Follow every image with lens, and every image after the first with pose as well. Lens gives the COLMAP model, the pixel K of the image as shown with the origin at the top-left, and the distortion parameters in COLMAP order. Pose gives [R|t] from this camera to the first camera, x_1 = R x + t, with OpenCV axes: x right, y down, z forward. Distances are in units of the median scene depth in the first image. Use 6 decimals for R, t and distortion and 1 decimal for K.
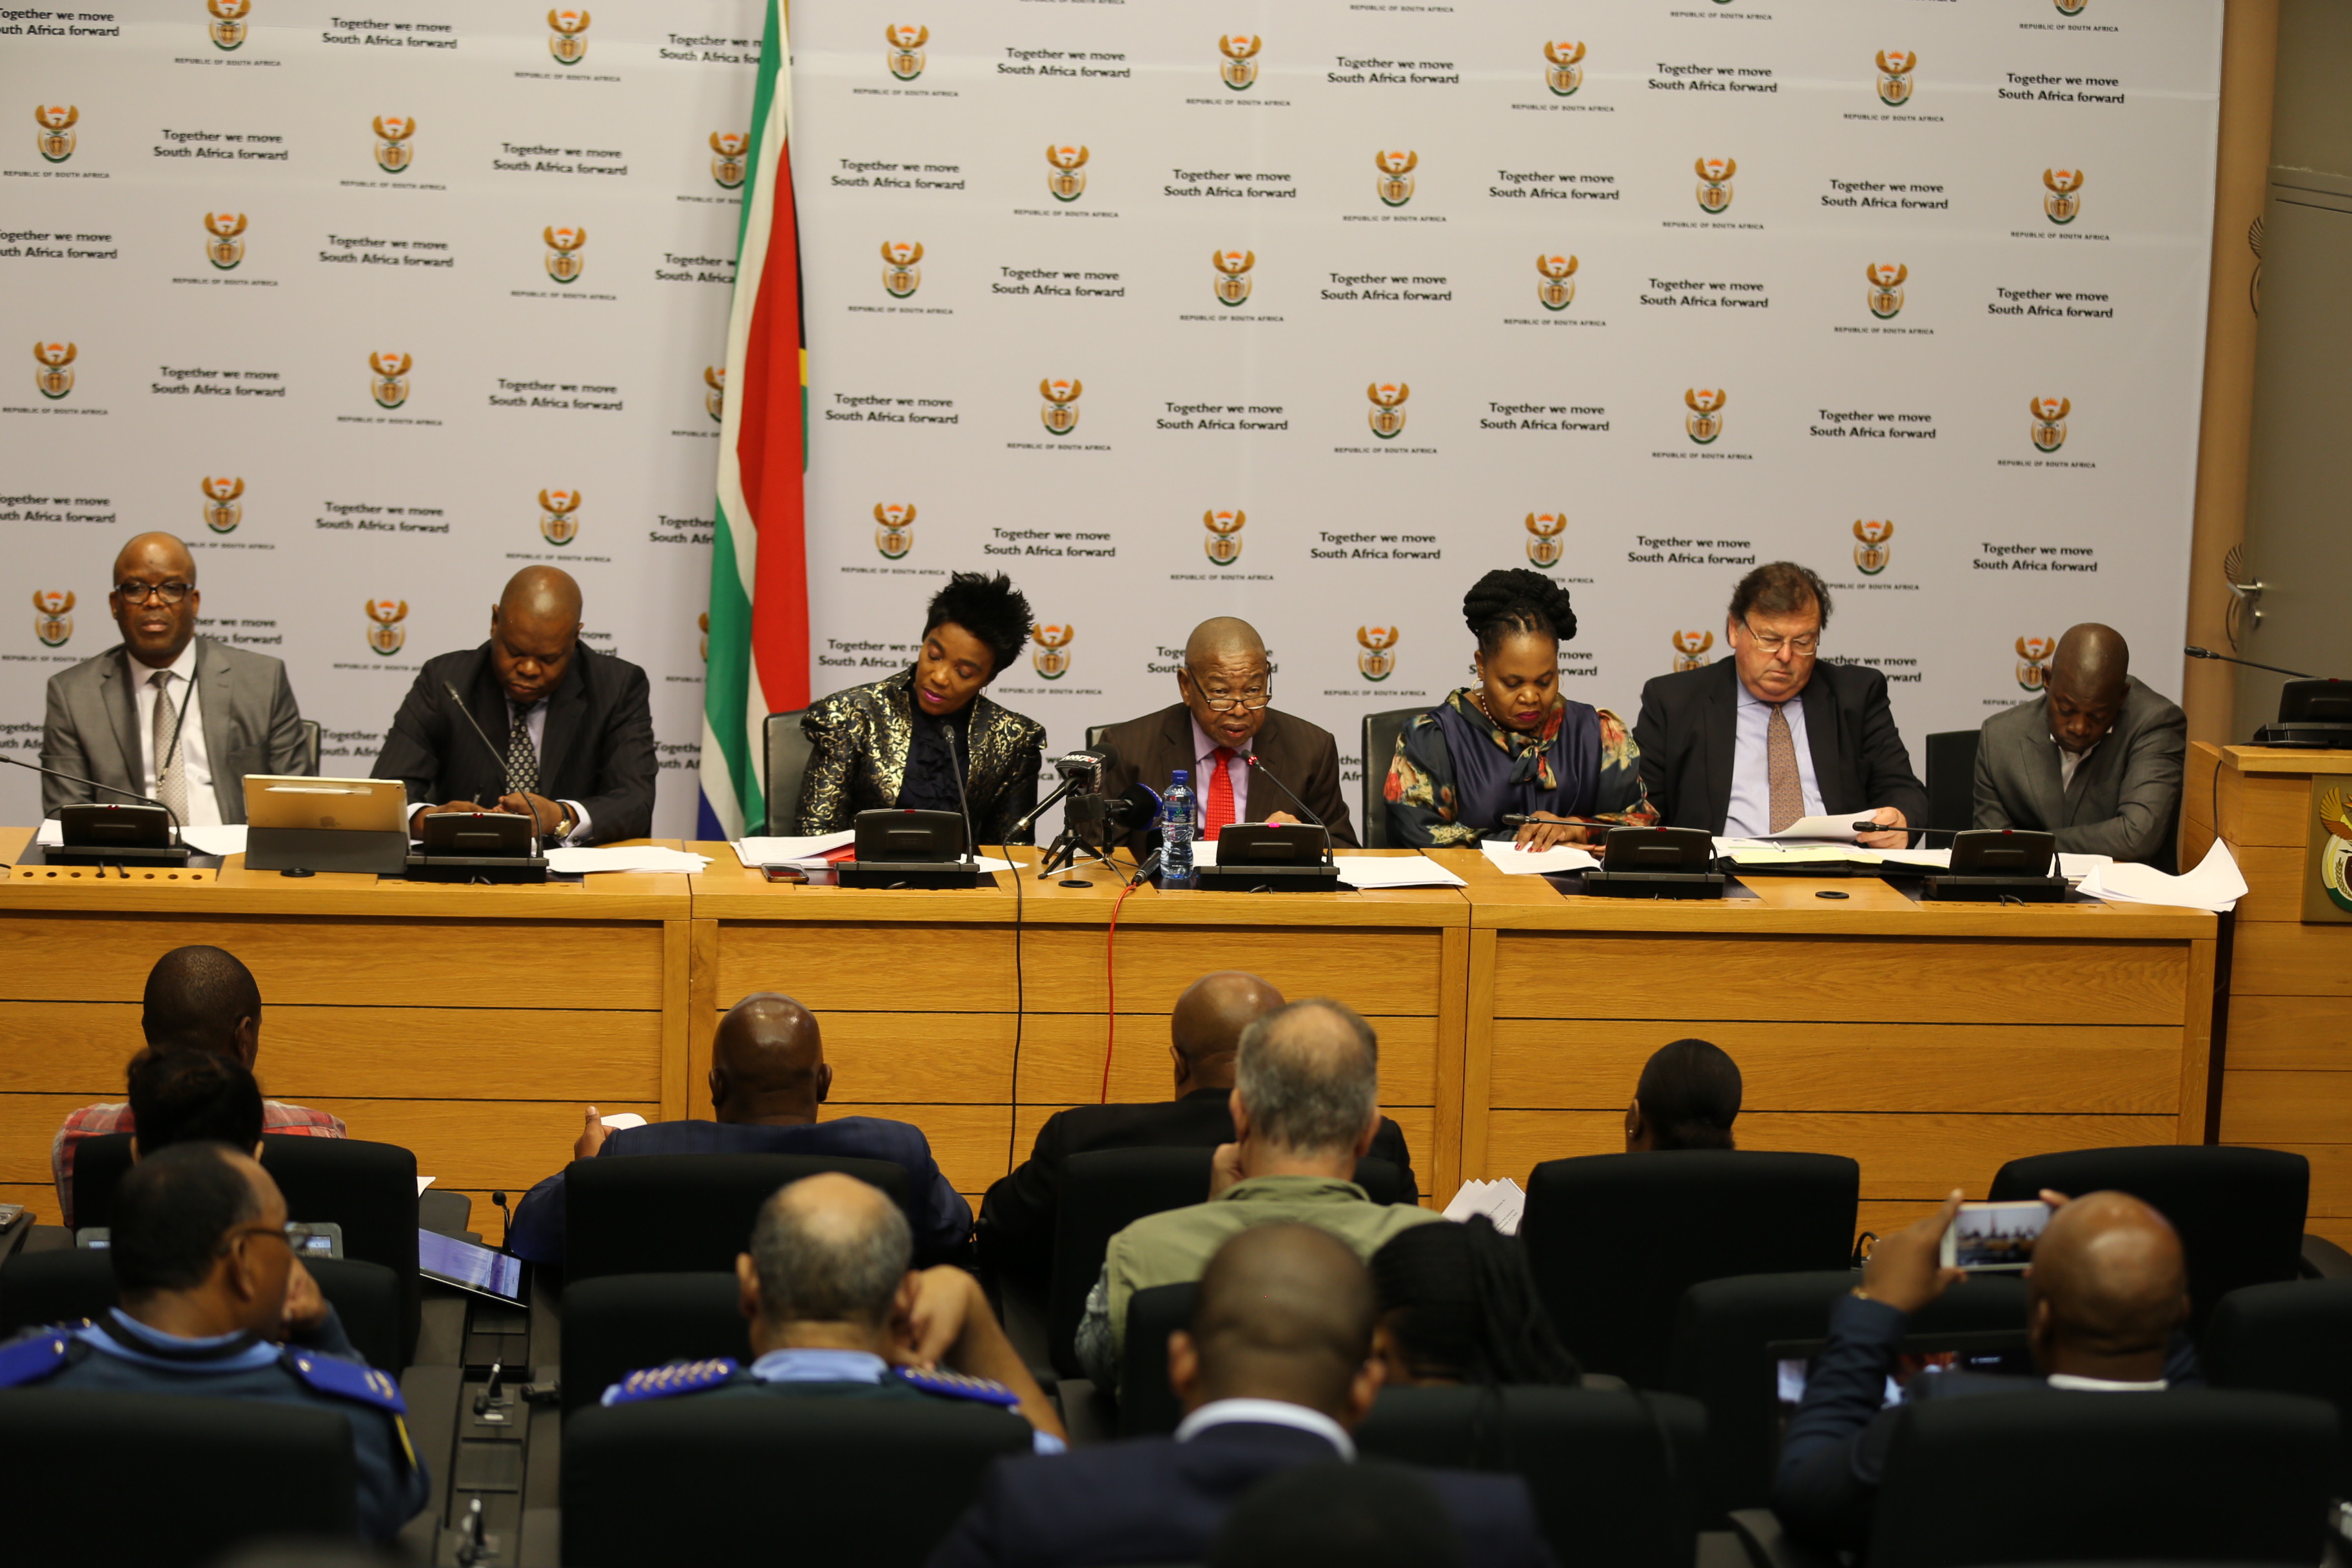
lens RADIAL K [[5492.1, 0, 1182.2], [0, 5492.1, 787.2], [0, 0, 1]] dist [-0.182911, 0.000000]
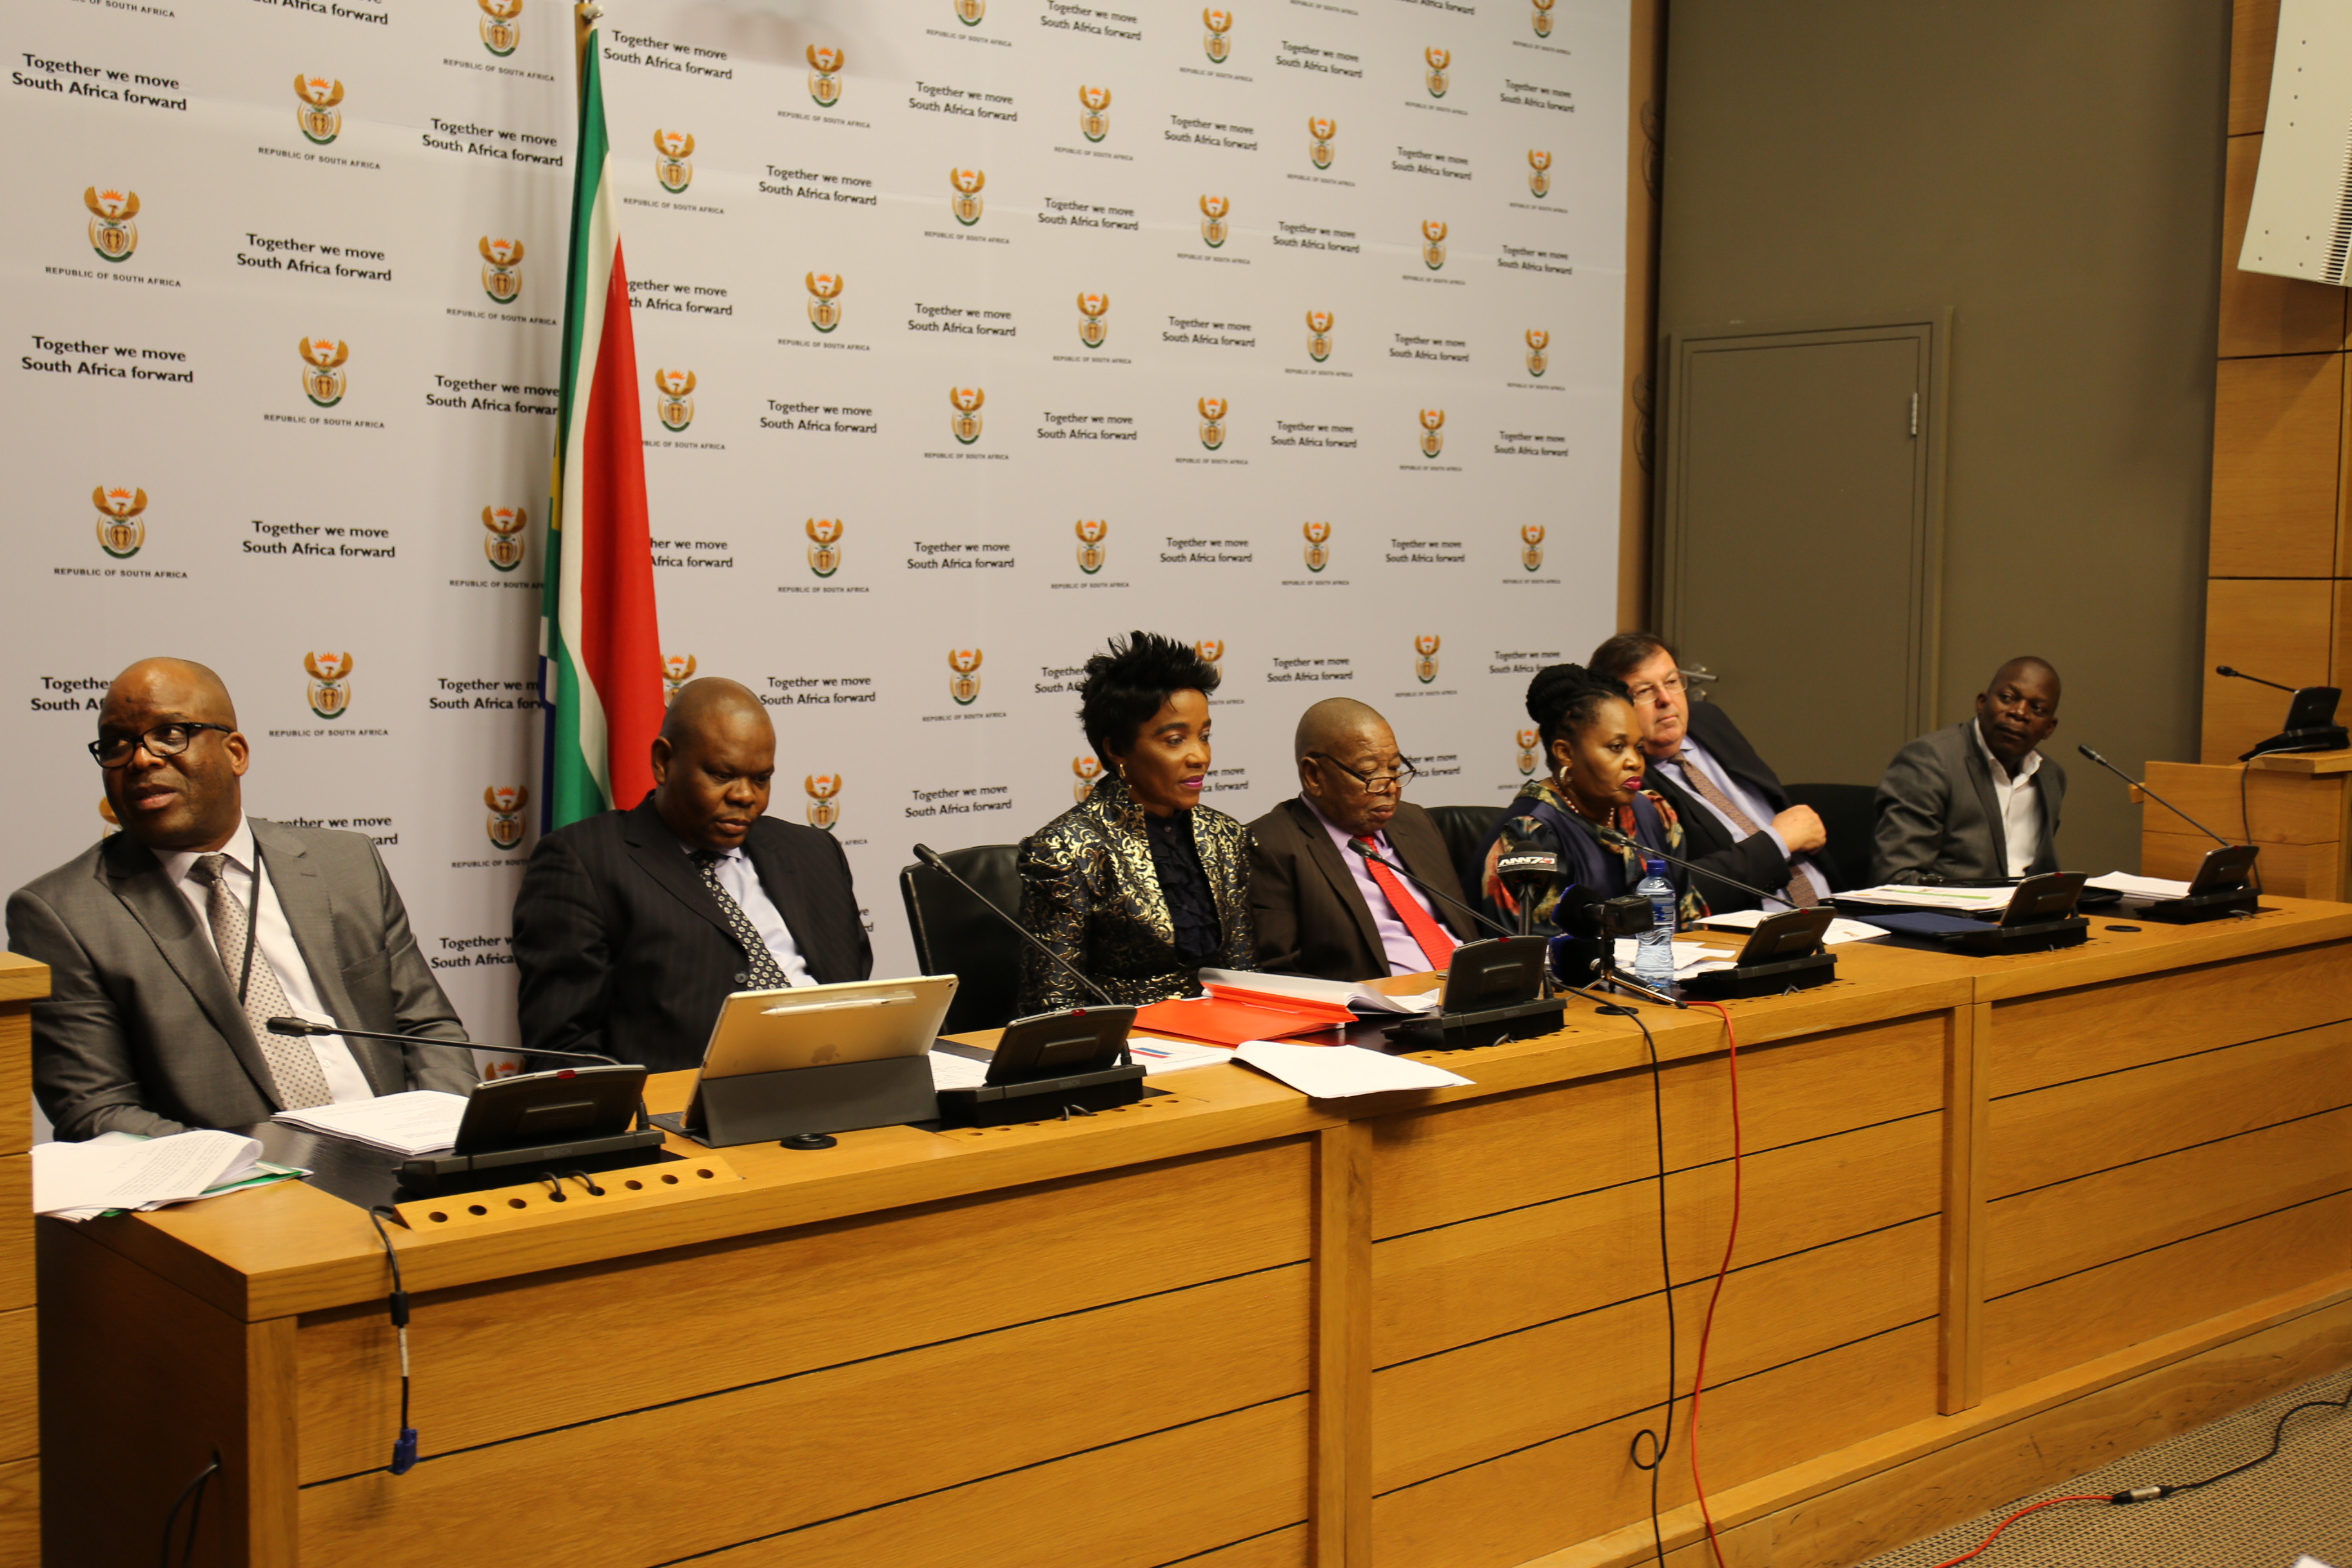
lens RADIAL K [[2679.3, 0, 1157.5], [0, 2679.3, 737.9], [0, 0, 1]] dist [0.055940, 0.000000]
pose [[0.823066, -0.063414, 0.564395, -0.272138], [0.104247, 0.993732, -0.040372, -0.012340], [-0.558297, 0.092065, 0.824517, 0.654368]]
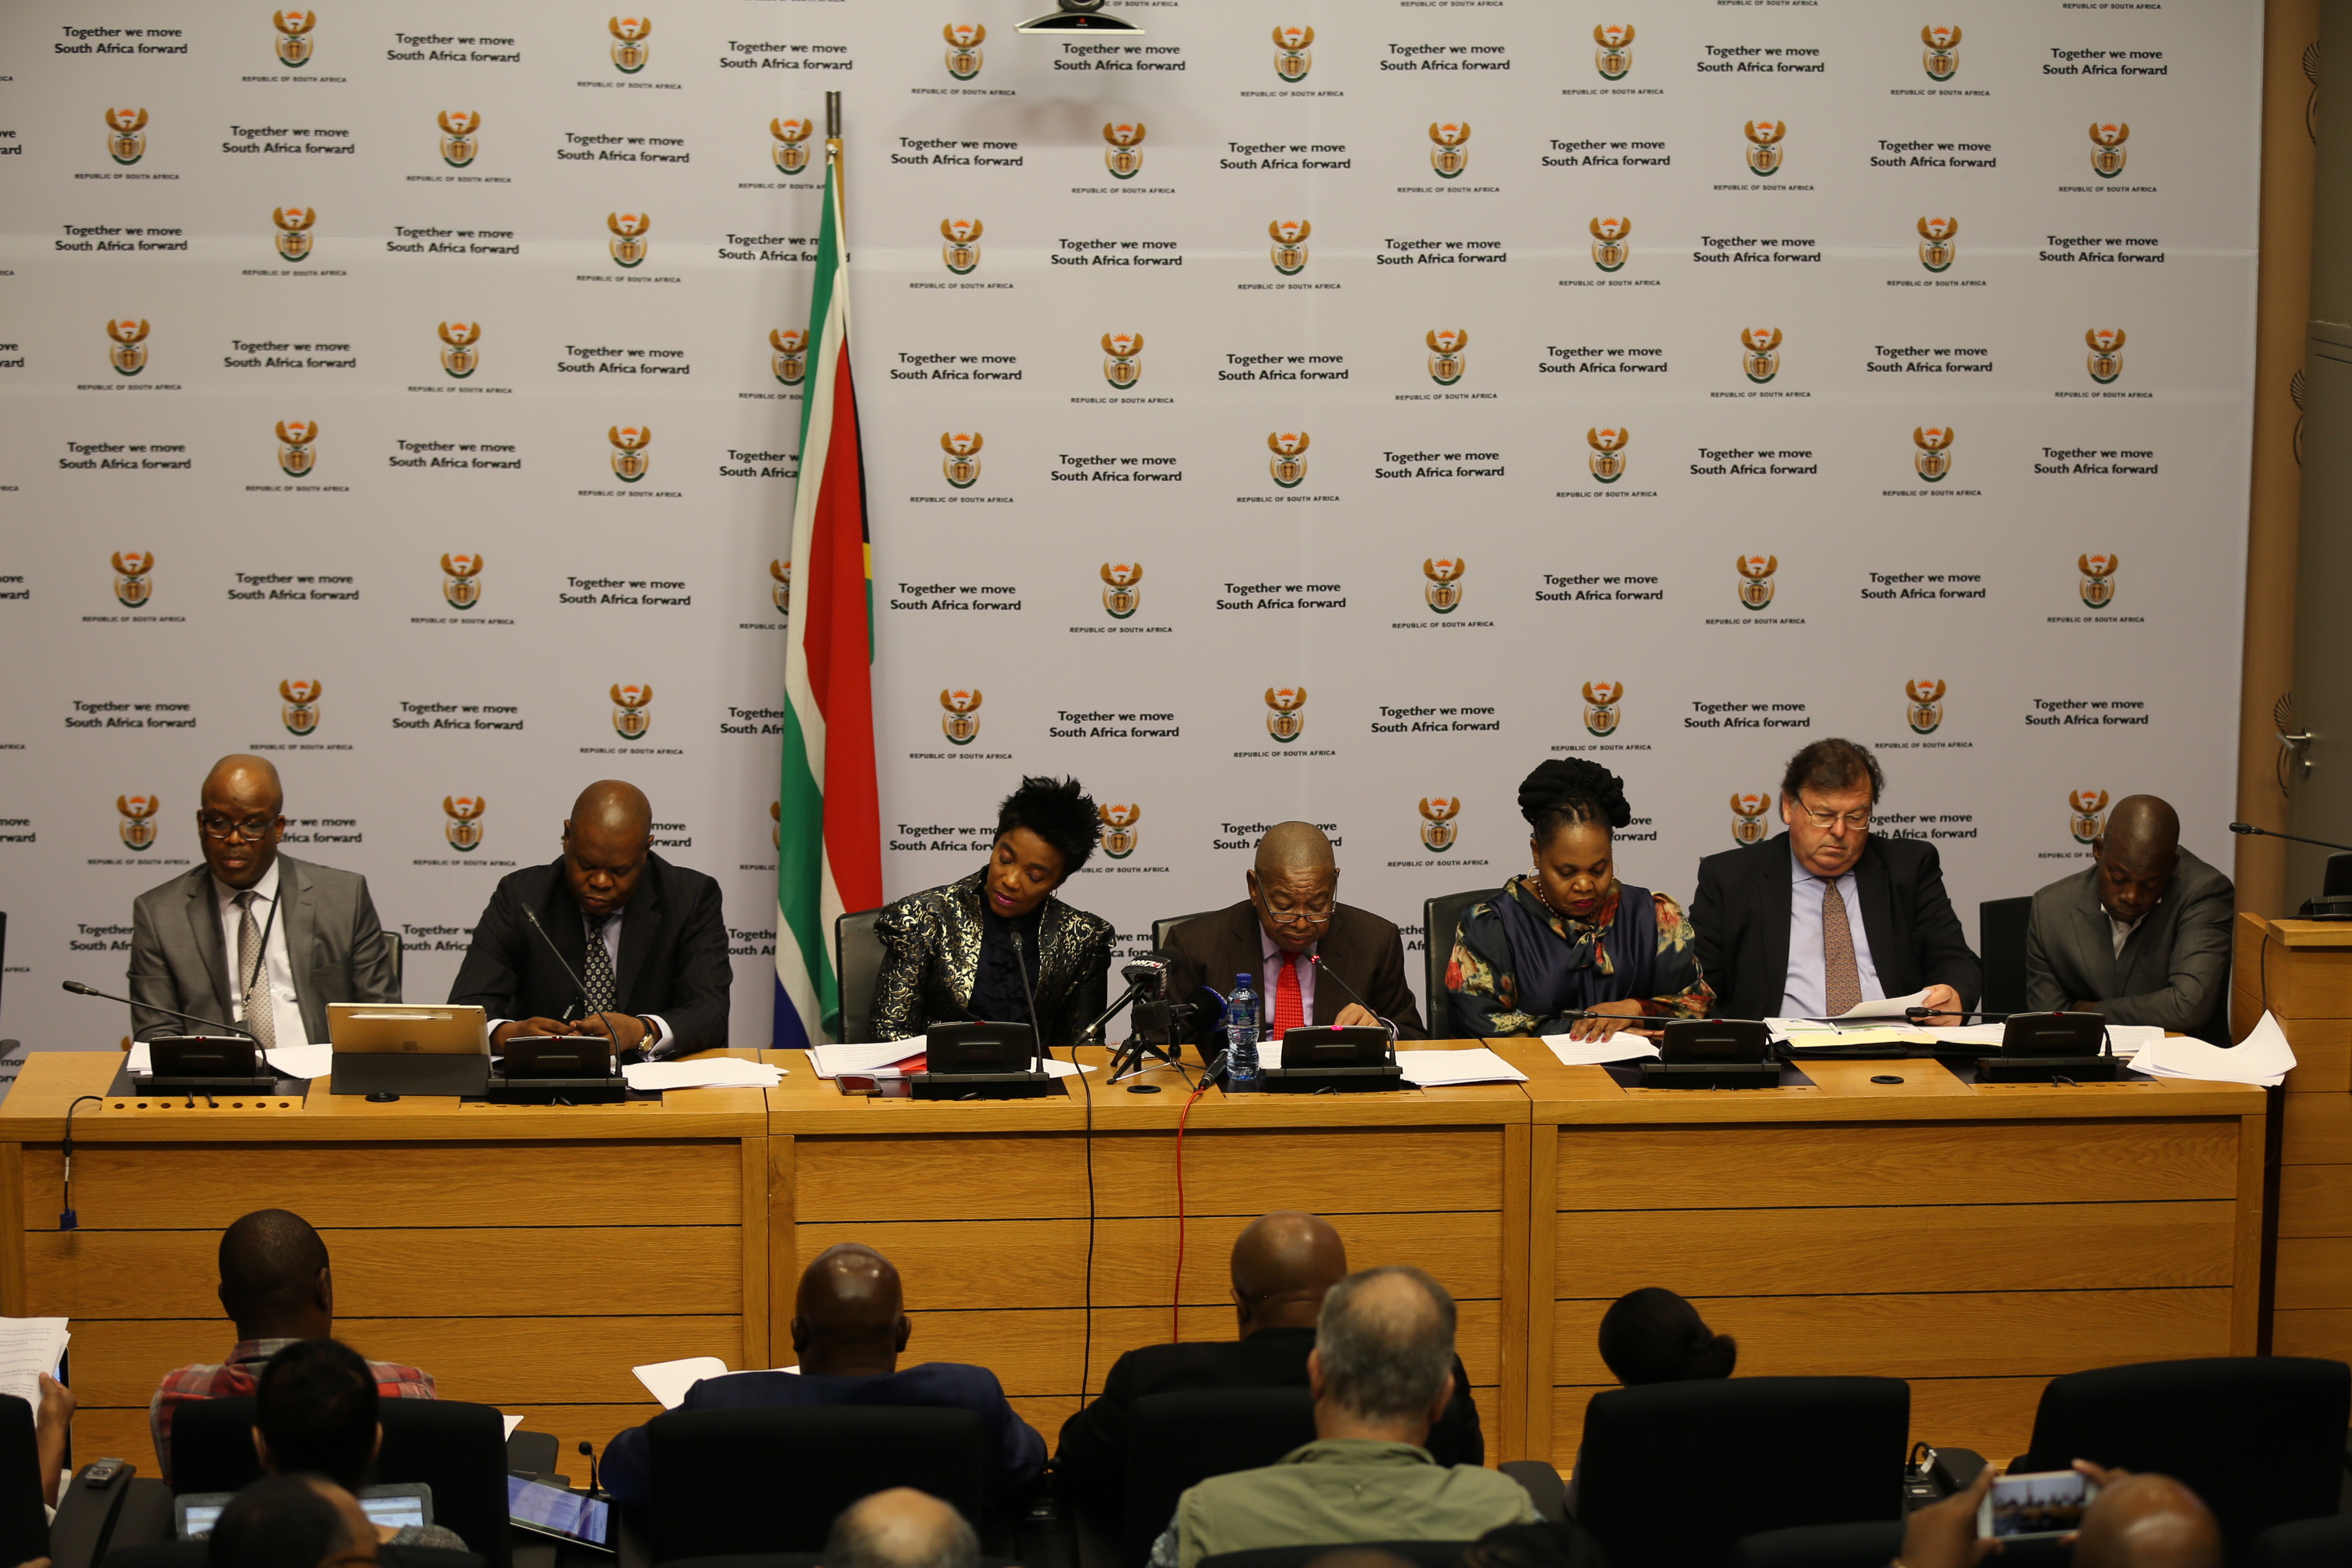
lens RADIAL K [[5501.8, 0, 1169.6], [0, 5501.8, 801.7], [0, 0, 1]] dist [-0.178863, 0.000000]
pose [[0.999567, -0.023356, -0.017905, 0.004523], [0.023295, 0.999722, -0.003621, -0.029558], [0.017985, 0.003203, 0.999833, -0.020199]]
